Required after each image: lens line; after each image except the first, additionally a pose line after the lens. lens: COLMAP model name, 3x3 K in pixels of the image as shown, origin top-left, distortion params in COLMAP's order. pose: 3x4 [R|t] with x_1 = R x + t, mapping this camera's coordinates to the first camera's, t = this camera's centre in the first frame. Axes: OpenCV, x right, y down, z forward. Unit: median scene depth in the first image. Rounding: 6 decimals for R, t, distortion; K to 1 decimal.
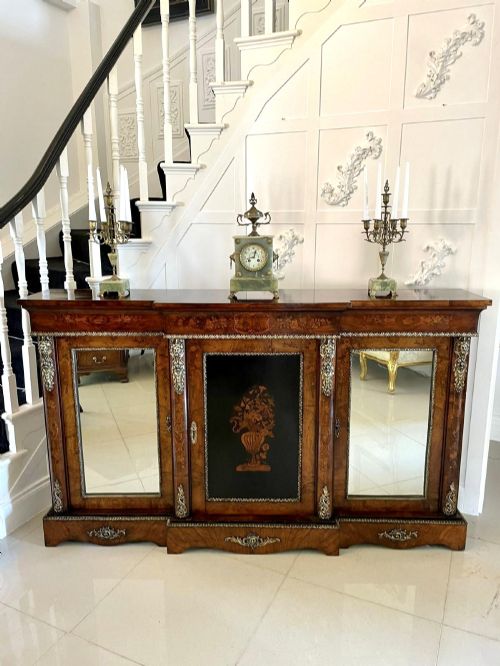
lens RADIAL K [[505.6, 0, 251.4], [0, 505.6, 329.3], [0, 0, 1]] dist [0.090351, -0.119705]
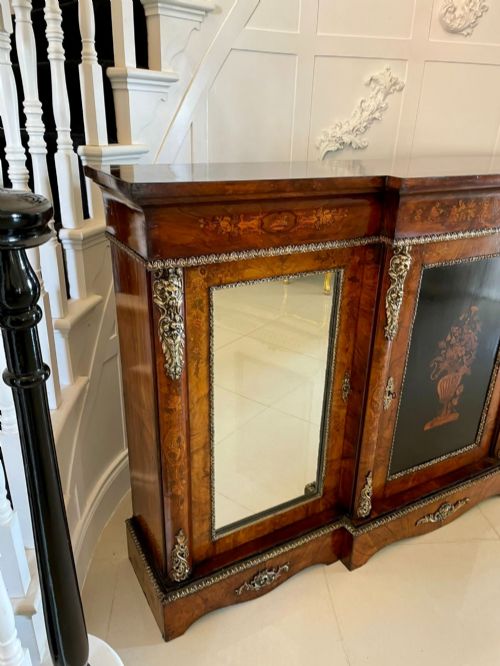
lens RADIAL K [[505.6, 0, 253.0], [0, 505.6, 339.5], [0, 0, 1]] dist [0.090351, -0.119705]
pose [[0.861876, -0.179377, 0.474335, -0.543054], [0.077961, 0.971100, 0.225580, -0.019963], [-0.501091, -0.157442, 0.850952, 0.541781]]
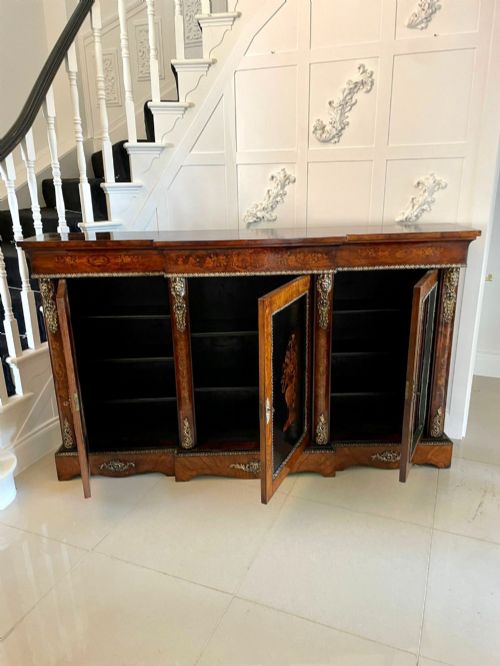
lens RADIAL K [[505.6, 0, 249.1], [0, 505.6, 338.0], [0, 0, 1]] dist [0.090351, -0.119705]
pose [[0.998957, -0.030565, 0.033929, -0.038006], [0.027182, 0.995005, 0.096055, 0.042477], [-0.036695, -0.095033, 0.994798, -0.033239]]
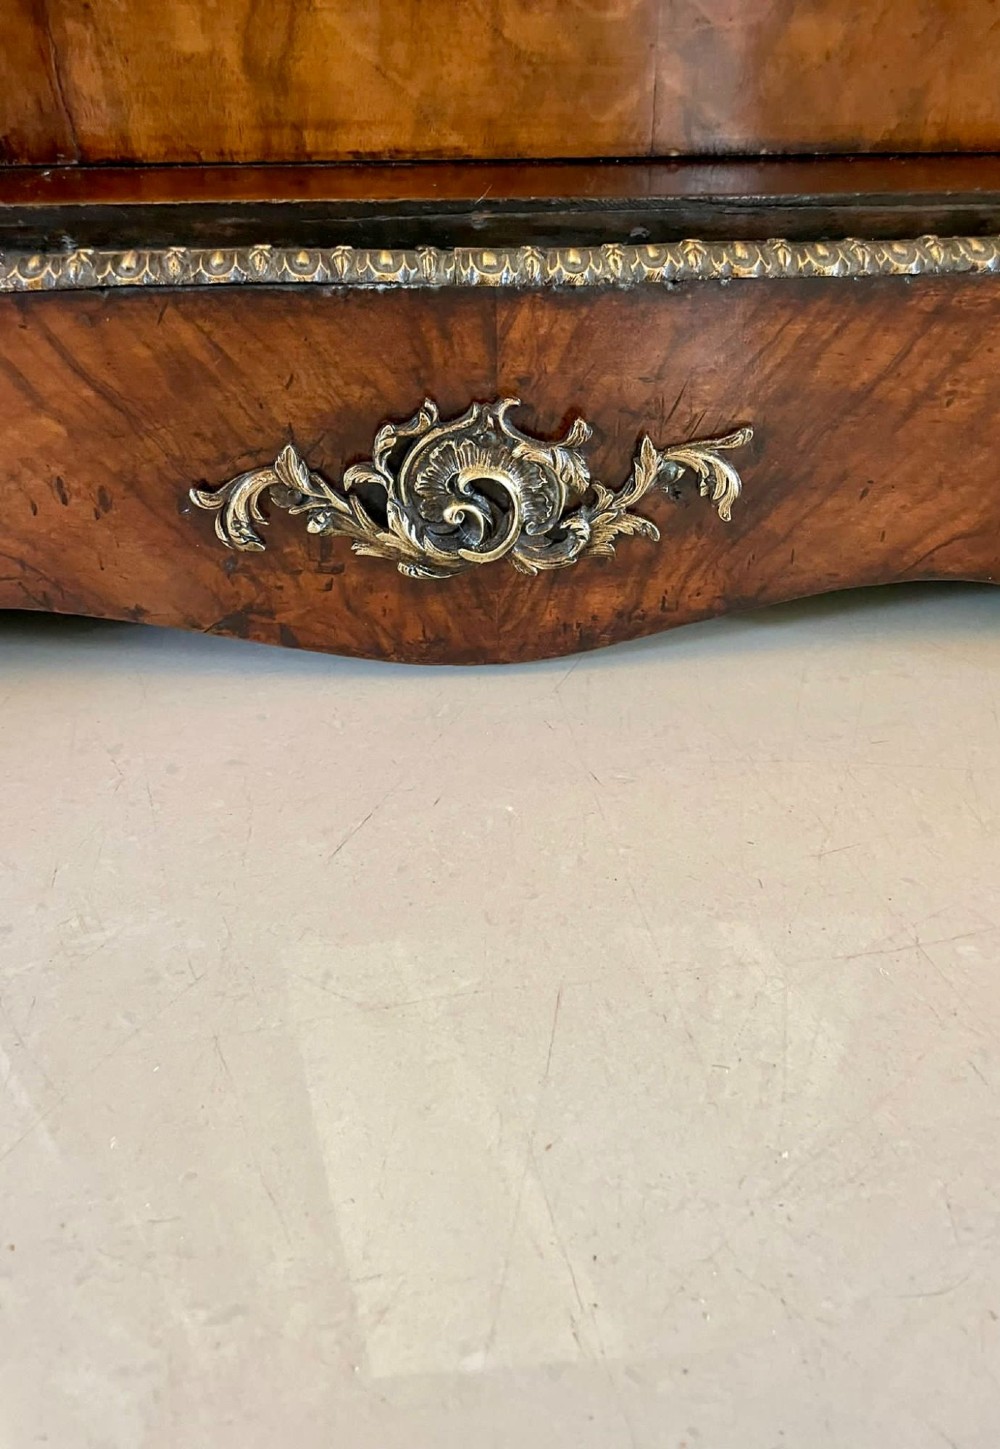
lens RADIAL K [[1043.7, 0, 502.6], [0, 1043.7, 725.3], [0, 0, 1]] dist [0.009721, 0.000435]
pose [[0.993758, -0.059737, 0.094218, -0.299692], [0.009991, 0.888818, 0.458151, 0.369002], [-0.111112, -0.454350, 0.883867, 0.881688]]
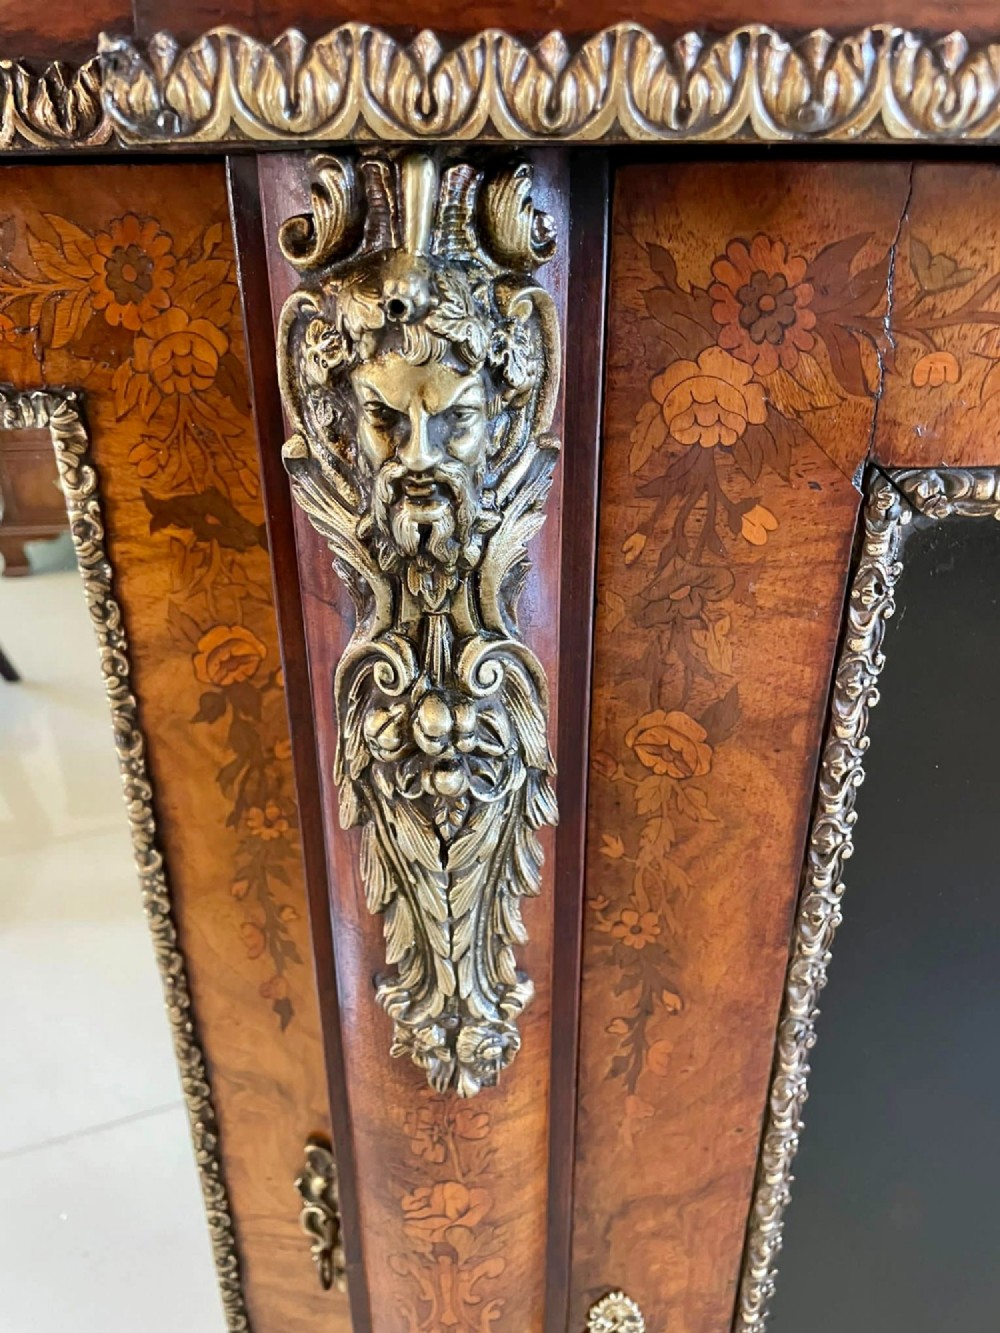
lens RADIAL K [[1011.9, 0, 486.6], [0, 1011.9, 657.6], [0, 0, 1]] dist [0.090351, -0.119705]
pose [[0.999803, 0.003408, -0.019548, -0.129854], [0.001279, 0.972026, 0.234868, 0.036703], [0.019802, -0.234847, 0.971831, 0.838514]]
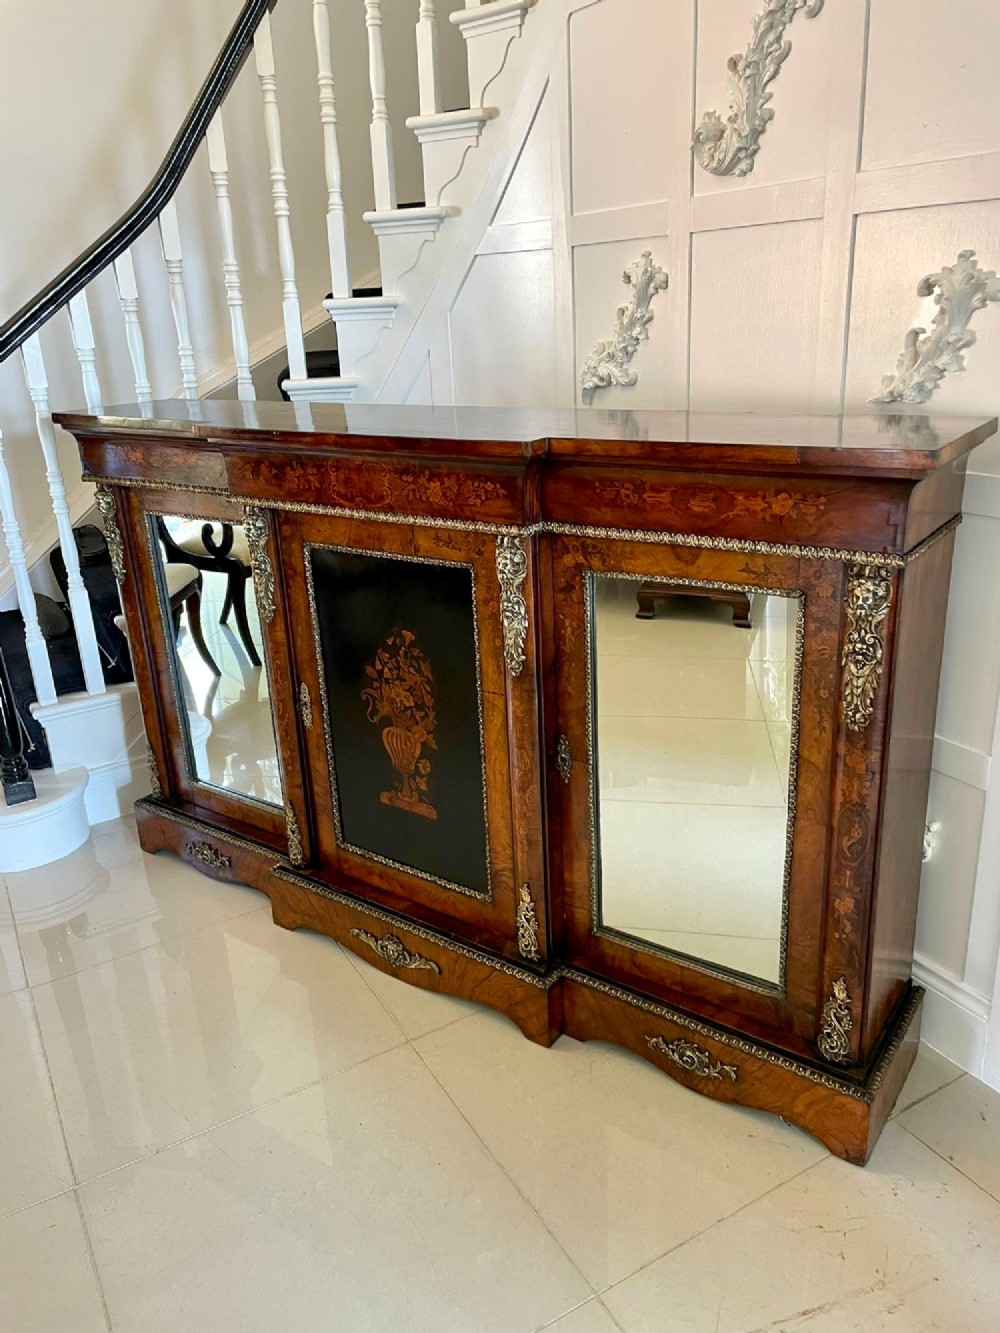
lens RADIAL K [[1011.9, 0, 488.9], [0, 1011.9, 658.3], [0, 0, 1]] dist [0.090351, -0.119705]
pose [[0.814577, 0.157383, -0.558296, 0.554815], [-0.074993, 0.982984, 0.167684, -0.016779], [0.575187, -0.094723, 0.812519, 0.310207]]
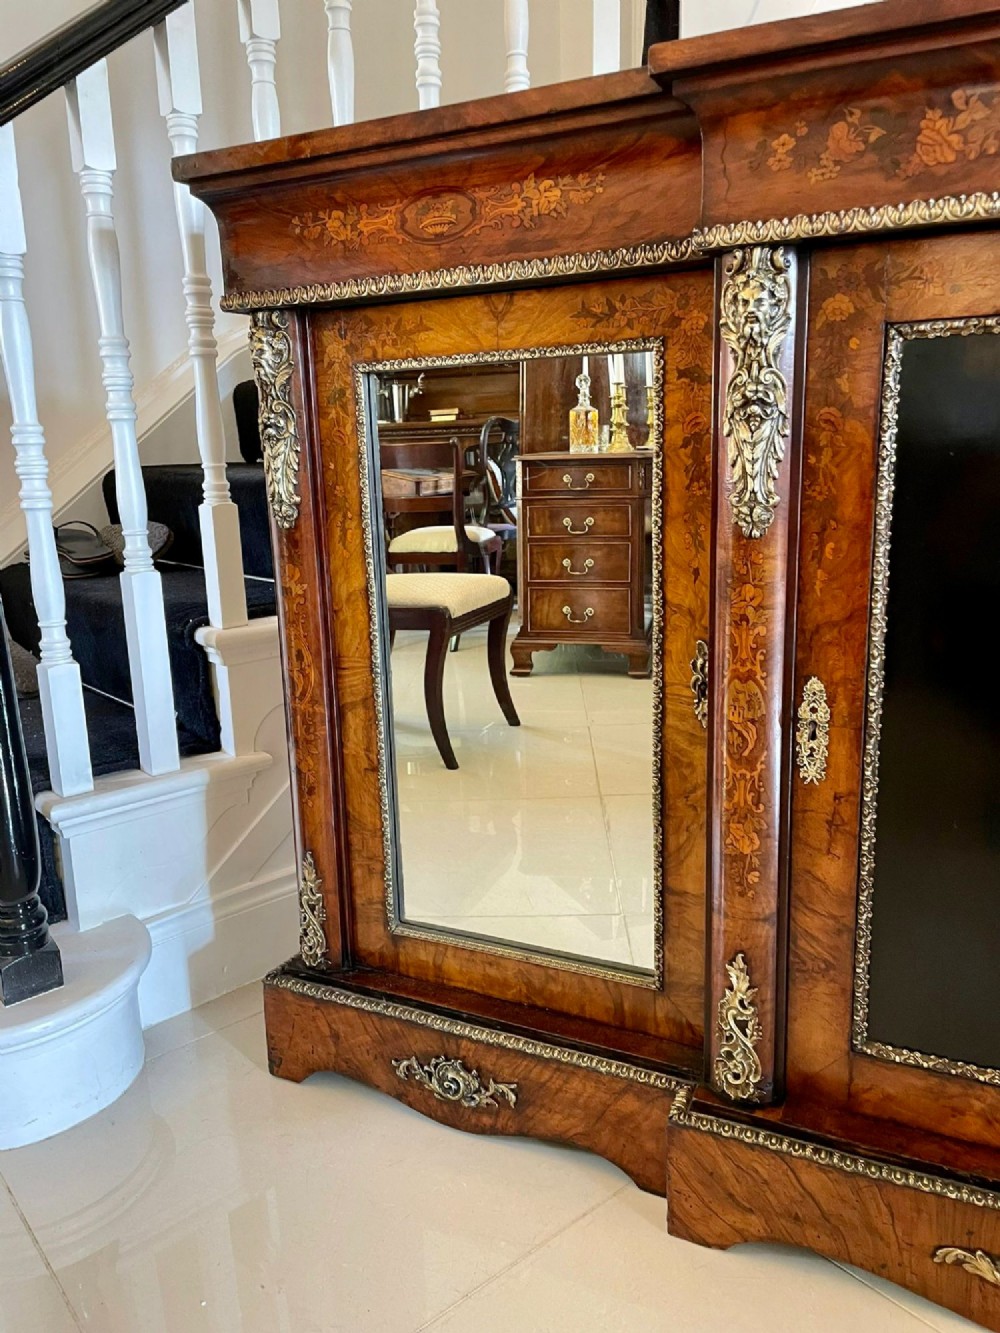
lens RADIAL K [[1011.9, 0, 489.8], [0, 1011.9, 662.1], [0, 0, 1]] dist [0.090351, -0.119705]
pose [[0.901167, 0.066396, -0.428356, -0.052040], [-0.061785, 0.997784, 0.024677, 0.169262], [0.429046, 0.004228, 0.903273, 0.537472]]
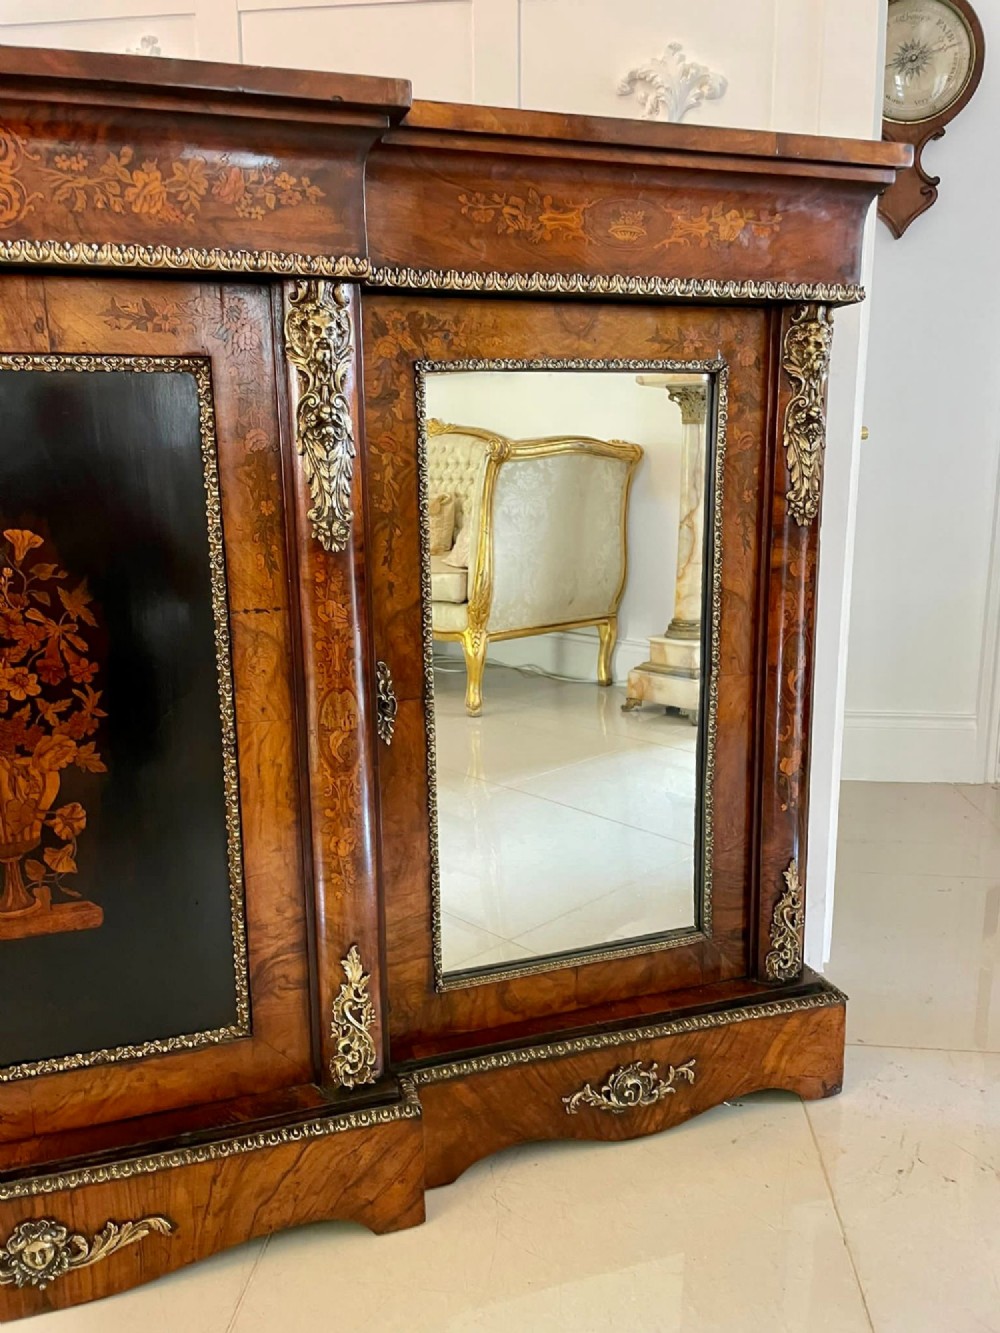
lens RADIAL K [[1011.9, 0, 492.6], [0, 1011.9, 660.4], [0, 0, 1]] dist [0.090351, -0.119705]
pose [[0.945931, -0.073477, 0.315935, 0.065540], [0.079719, 0.996794, -0.006859, 0.179071], [-0.314418, 0.031674, 0.948756, 0.514742]]
